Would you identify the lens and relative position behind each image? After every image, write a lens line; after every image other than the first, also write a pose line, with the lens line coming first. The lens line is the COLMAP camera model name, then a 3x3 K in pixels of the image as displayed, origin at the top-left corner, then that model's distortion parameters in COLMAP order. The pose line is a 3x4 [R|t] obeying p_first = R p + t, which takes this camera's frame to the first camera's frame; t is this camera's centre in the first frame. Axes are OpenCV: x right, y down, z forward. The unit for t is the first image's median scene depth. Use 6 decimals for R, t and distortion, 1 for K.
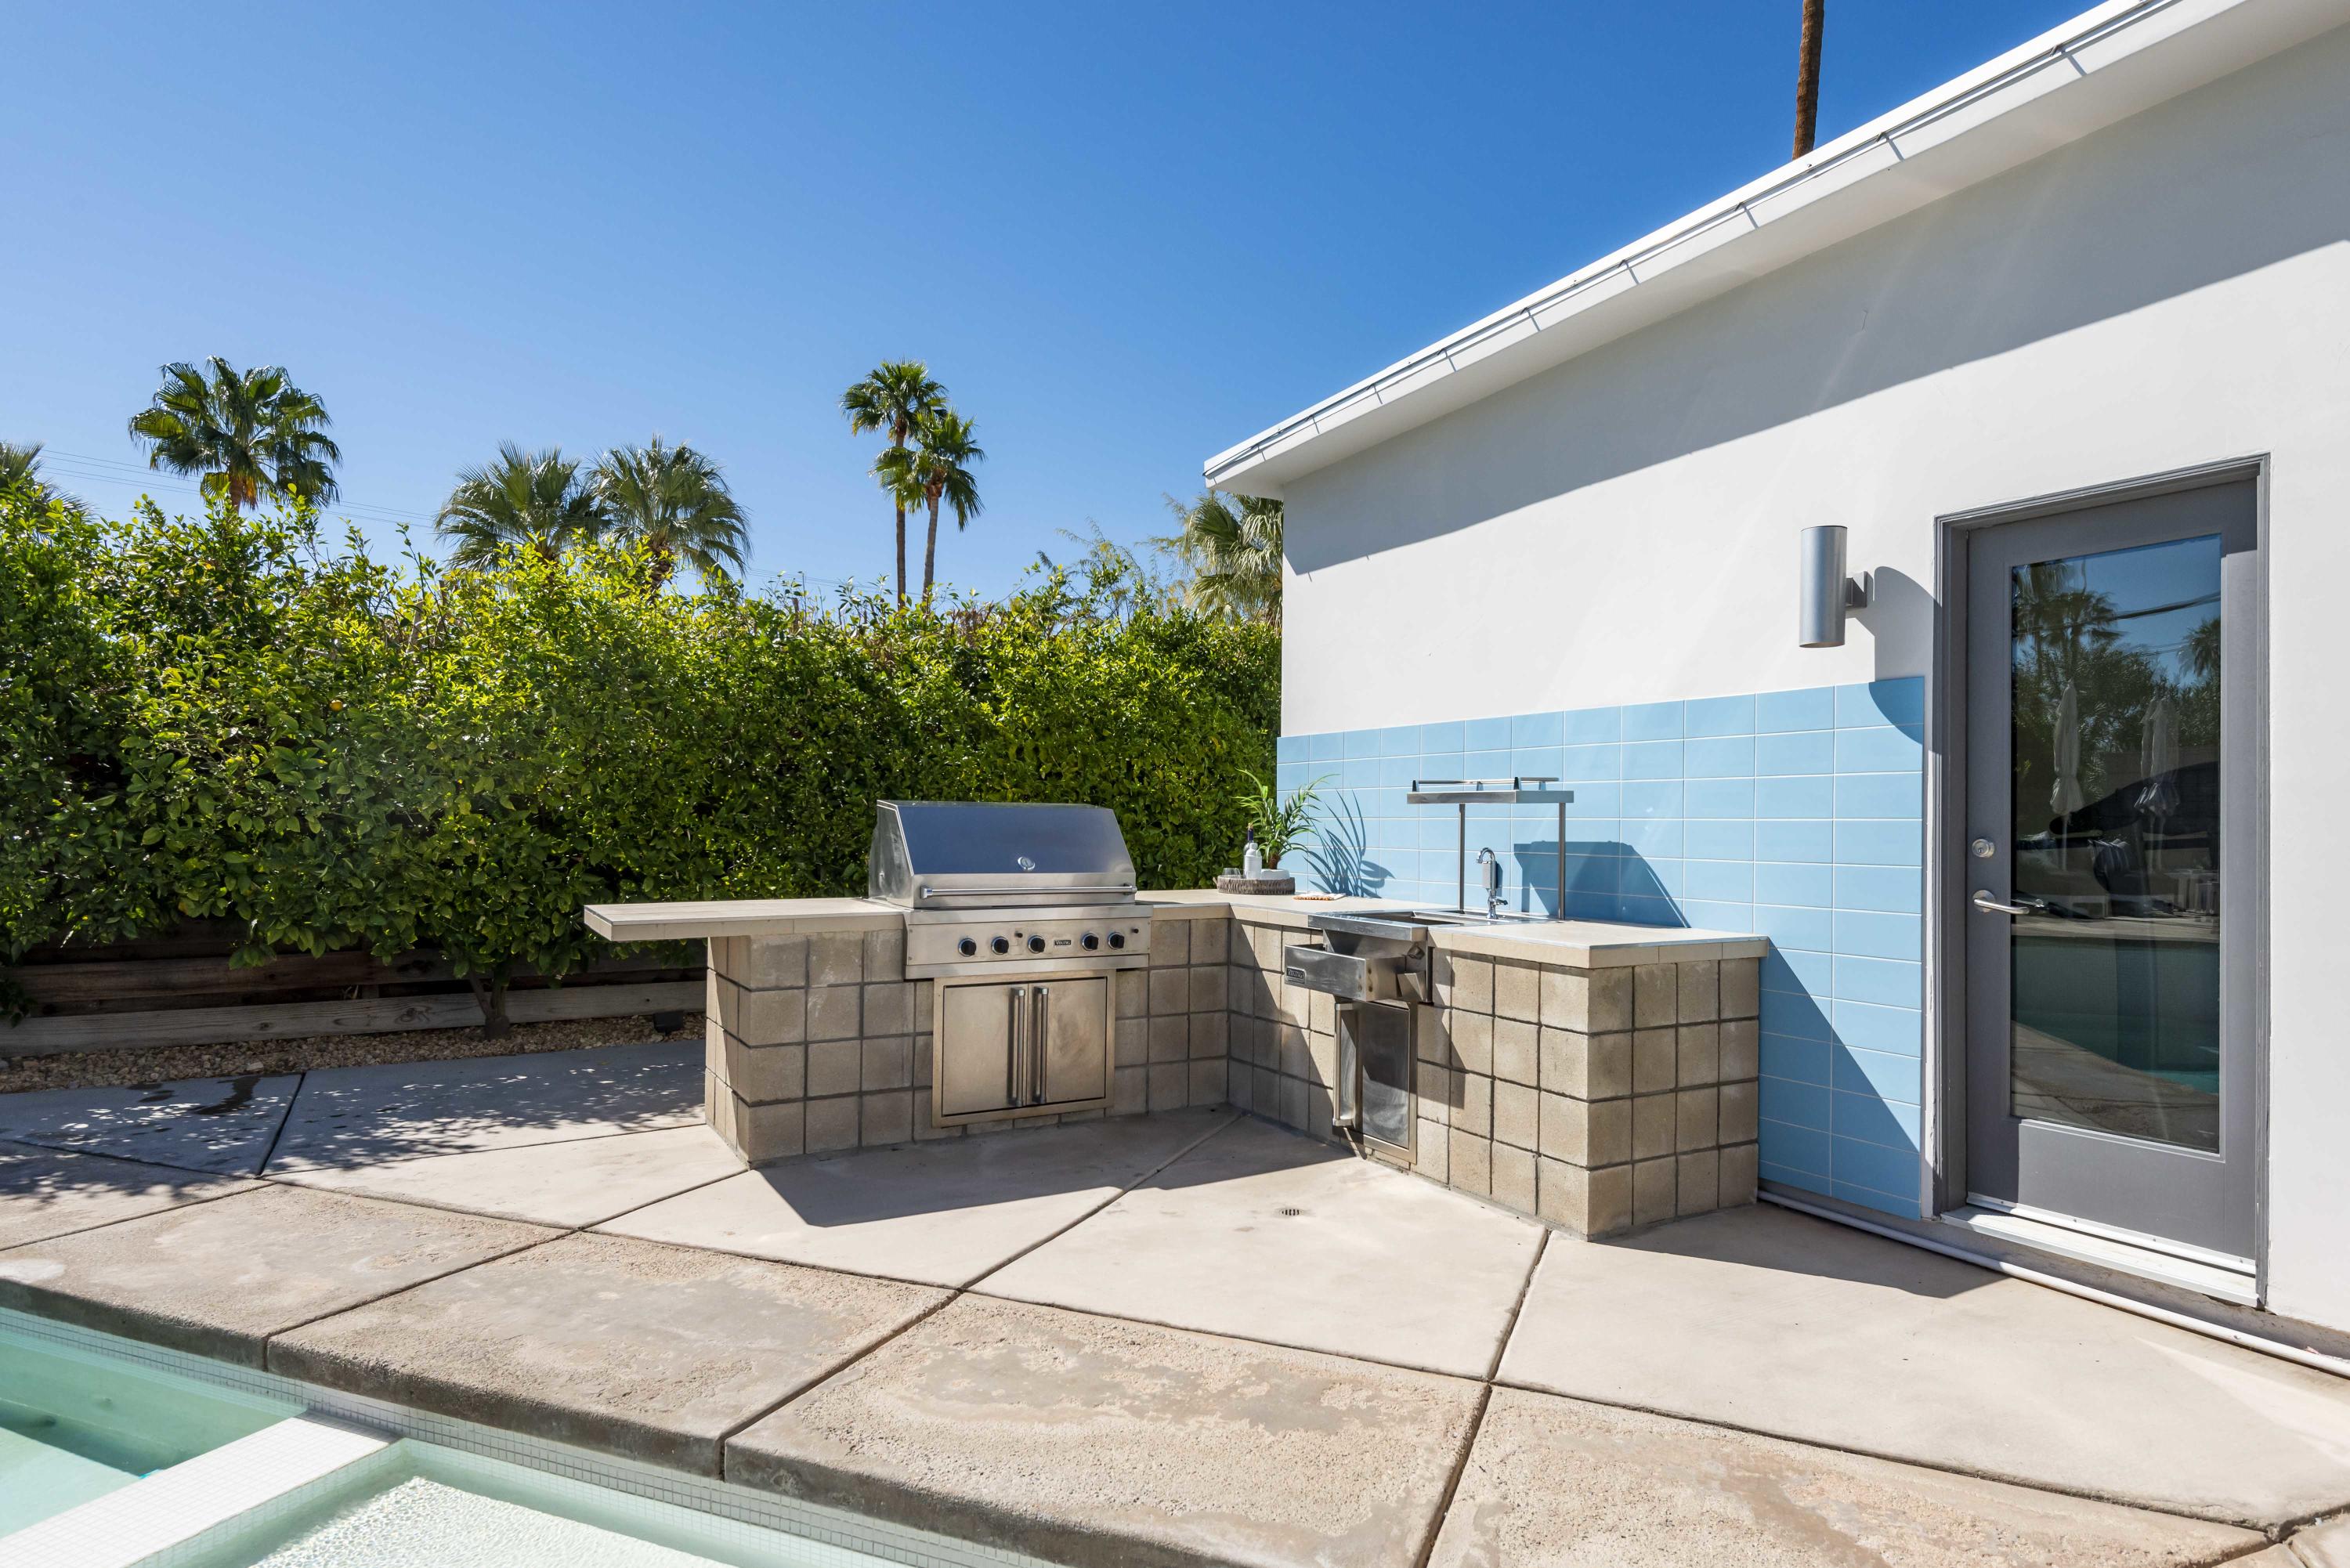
lens RADIAL K [[1292.5, 0, 1181.1], [0, 1292.5, 820.4], [0, 0, 1]] dist [0.029875, -0.001864]
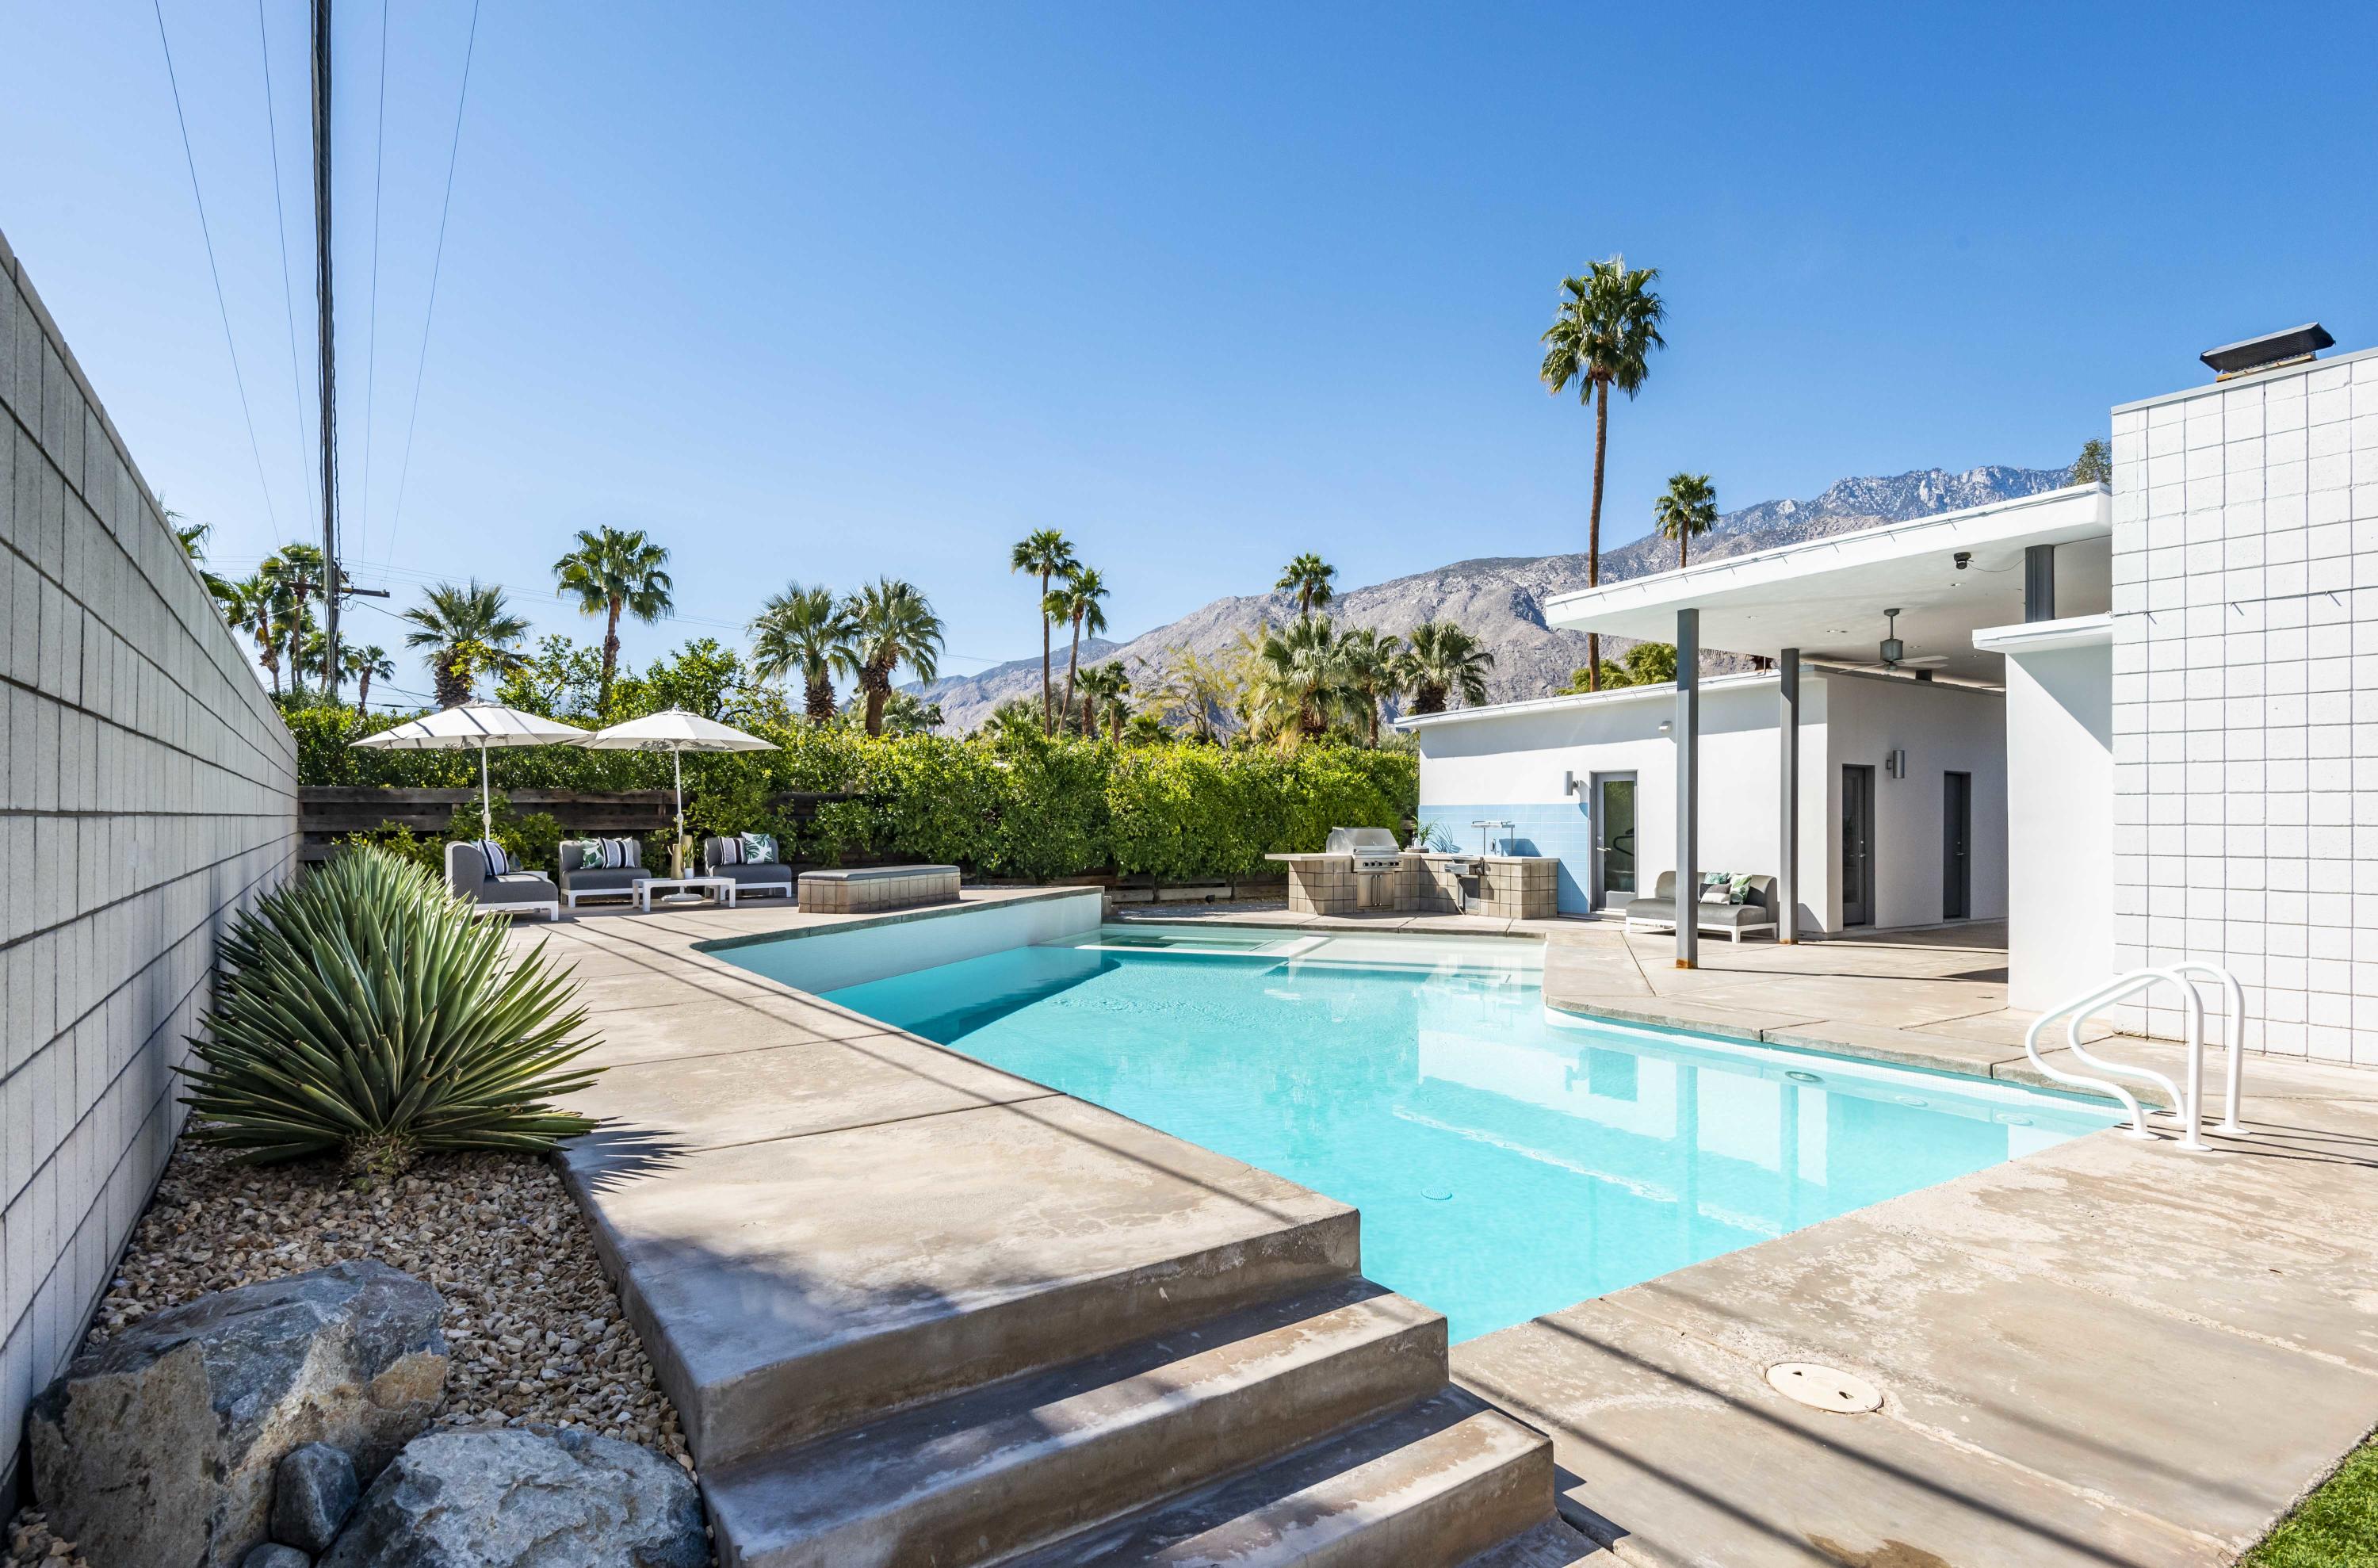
lens RADIAL K [[1205.1, 0, 1190.0], [0, 1205.1, 812.2], [0, 0, 1]] dist [0.023131, 0.000042]
pose [[0.996686, -0.003021, 0.081290, -0.879349], [0.003633, 0.999966, -0.007380, -0.033010], [-0.081264, 0.007651, 0.996663, -2.320828]]
